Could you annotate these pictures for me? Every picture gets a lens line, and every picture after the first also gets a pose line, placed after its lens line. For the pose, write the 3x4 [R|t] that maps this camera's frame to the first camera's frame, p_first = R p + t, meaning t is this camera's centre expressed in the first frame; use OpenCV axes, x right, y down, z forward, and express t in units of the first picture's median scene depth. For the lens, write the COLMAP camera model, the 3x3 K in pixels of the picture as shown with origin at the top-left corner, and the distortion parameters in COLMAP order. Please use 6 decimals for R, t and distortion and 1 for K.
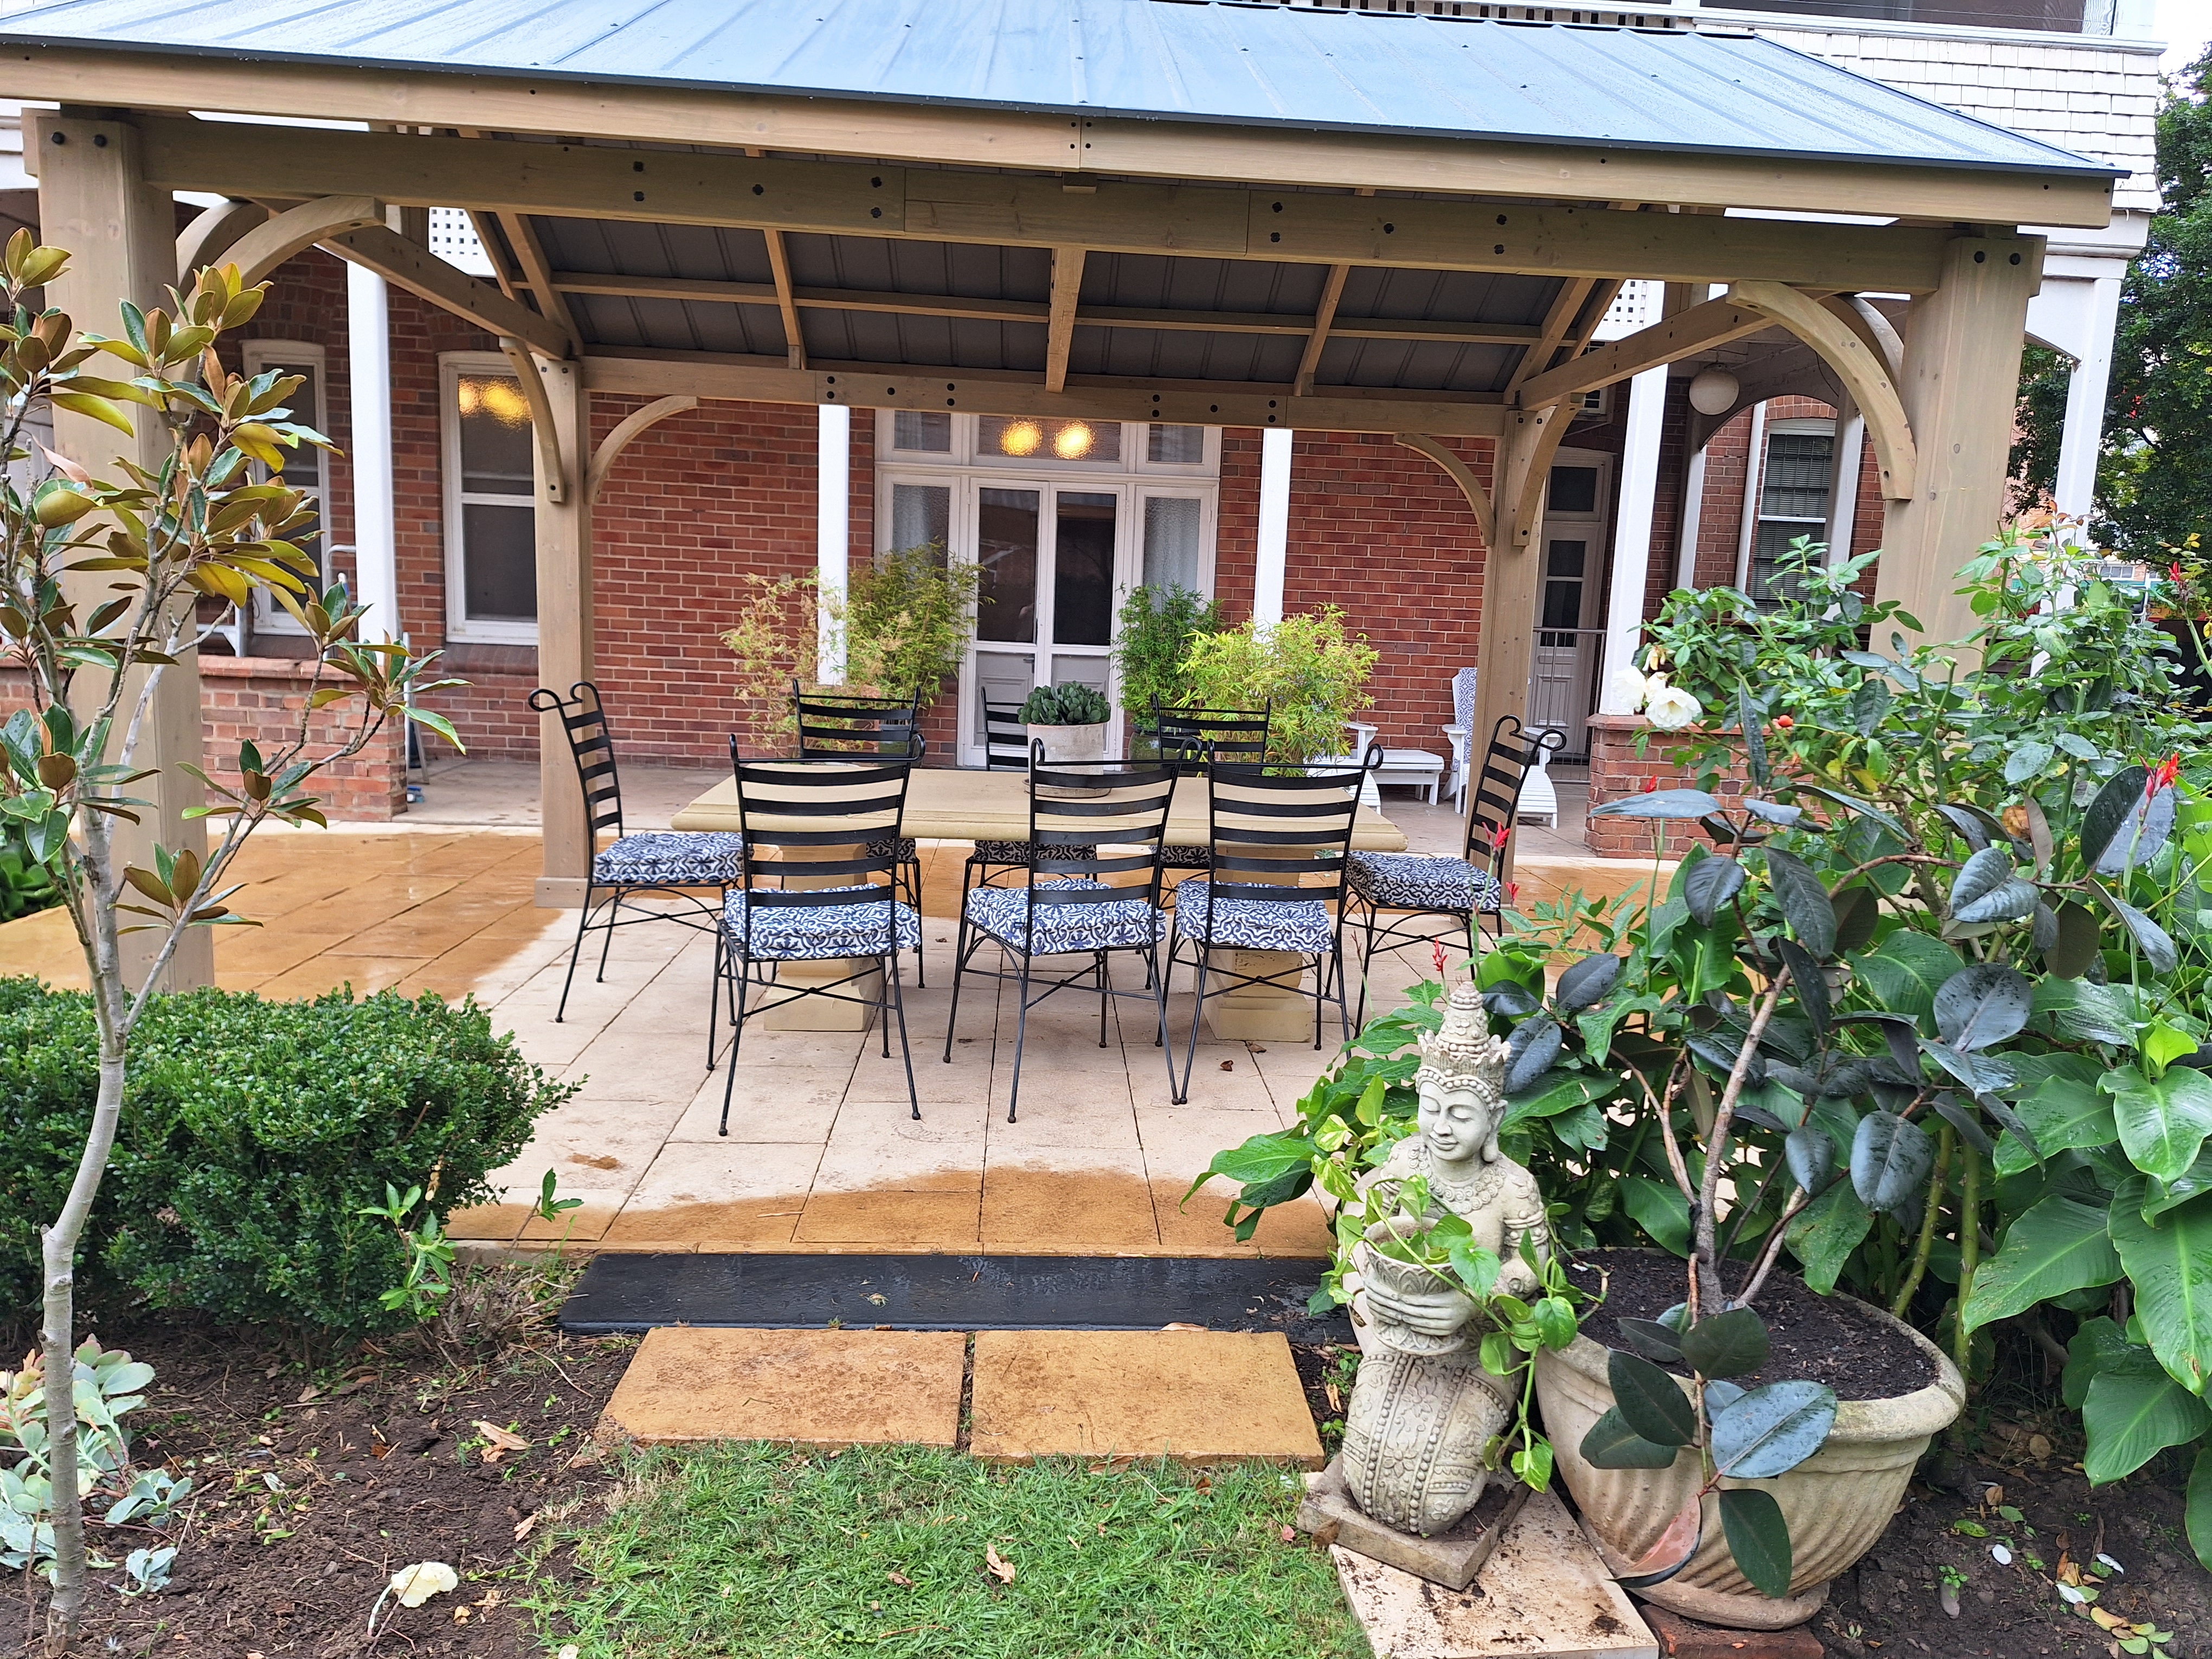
lens RADIAL K [[1555.4, 0, 1111.7], [0, 1555.4, 832.8], [0, 0, 1]] dist [0.033795, -0.008001]
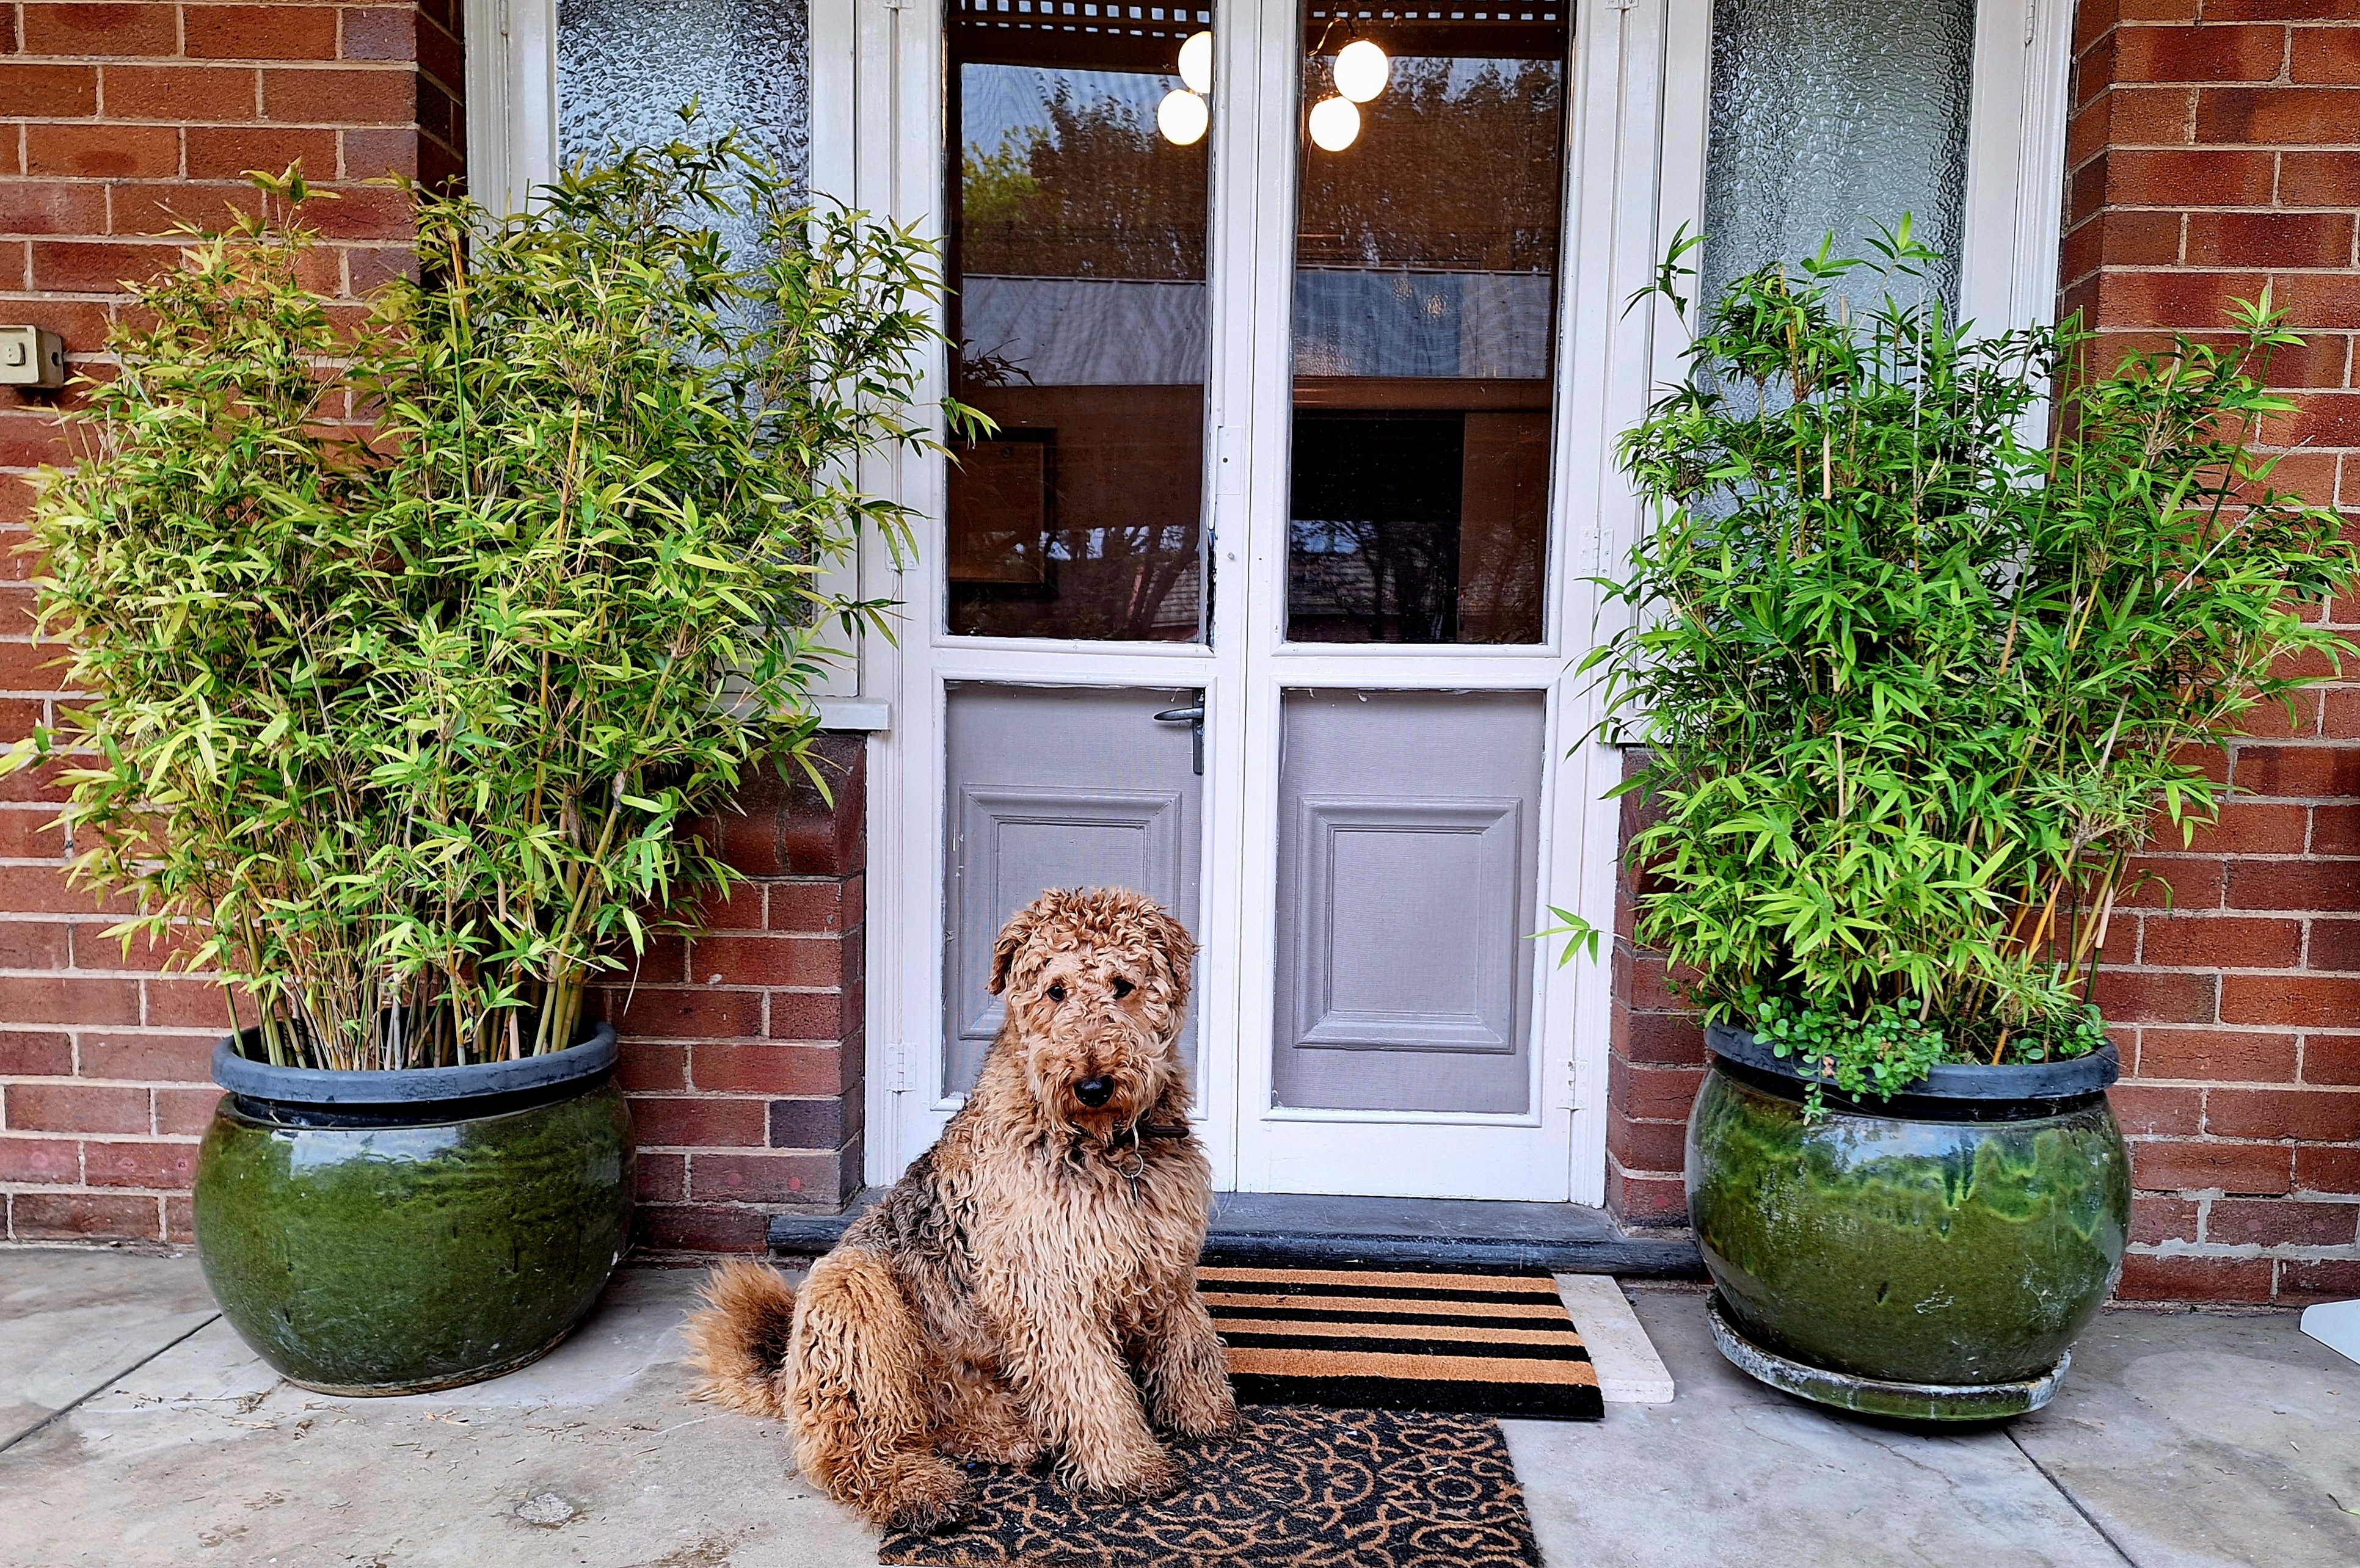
lens RADIAL K [[1561.1, 0, 1180.3], [0, 1561.1, 789.9], [0, 0, 1]] dist [0.000139, 0.000000]
pose [[0.996244, -0.013618, -0.085511, -0.034087], [0.003864, 0.993564, -0.113210, -0.075786], [0.086502, 0.112454, 0.989885, 0.788954]]
